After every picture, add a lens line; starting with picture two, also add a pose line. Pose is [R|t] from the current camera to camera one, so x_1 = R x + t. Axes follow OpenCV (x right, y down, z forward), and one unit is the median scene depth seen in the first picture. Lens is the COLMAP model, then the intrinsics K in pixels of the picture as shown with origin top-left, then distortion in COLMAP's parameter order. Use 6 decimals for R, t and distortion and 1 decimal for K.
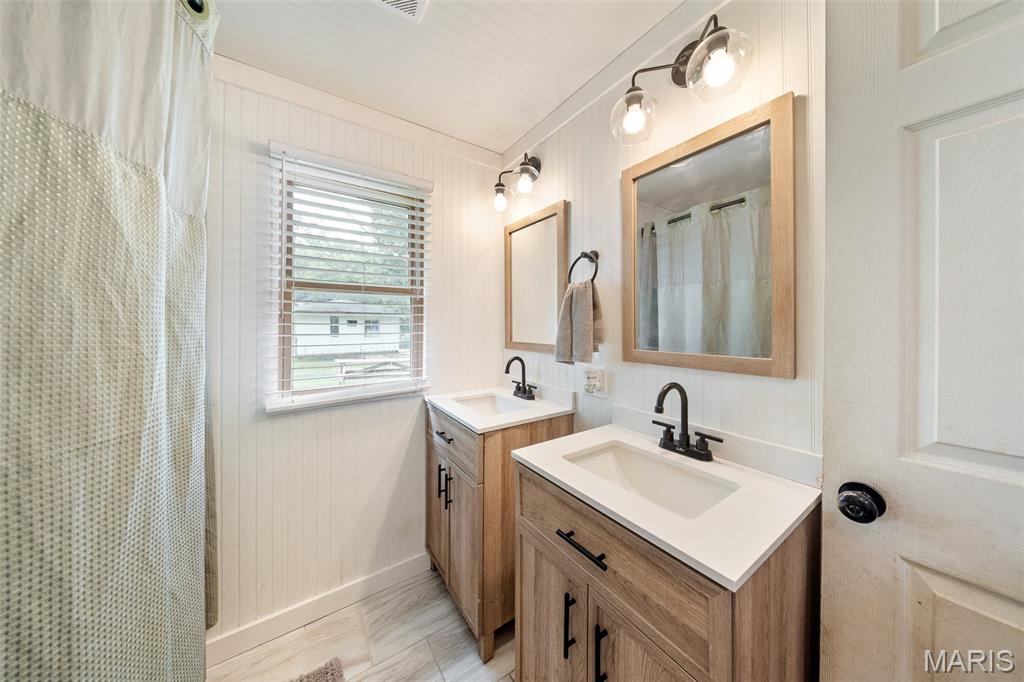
lens RADIAL K [[326.6, 0, 513.2], [0, 326.6, 327.3], [0, 0, 1]] dist [0.000831, -0.001985]
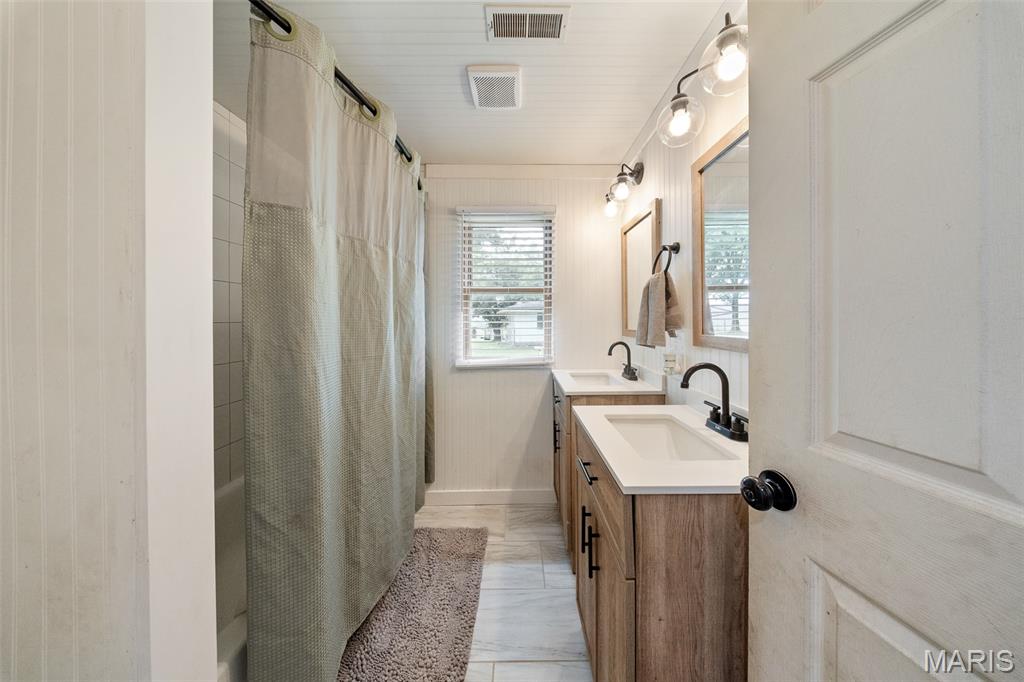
lens RADIAL K [[308.4, 0, 513.4], [0, 308.4, 324.1], [0, 0, 1]] dist [-0.000068, -0.002068]
pose [[0.822138, 0.004333, -0.569272, 0.374796], [-0.000915, 0.999980, 0.006290, 0.025264], [0.569288, -0.004650, 0.822125, -0.130072]]
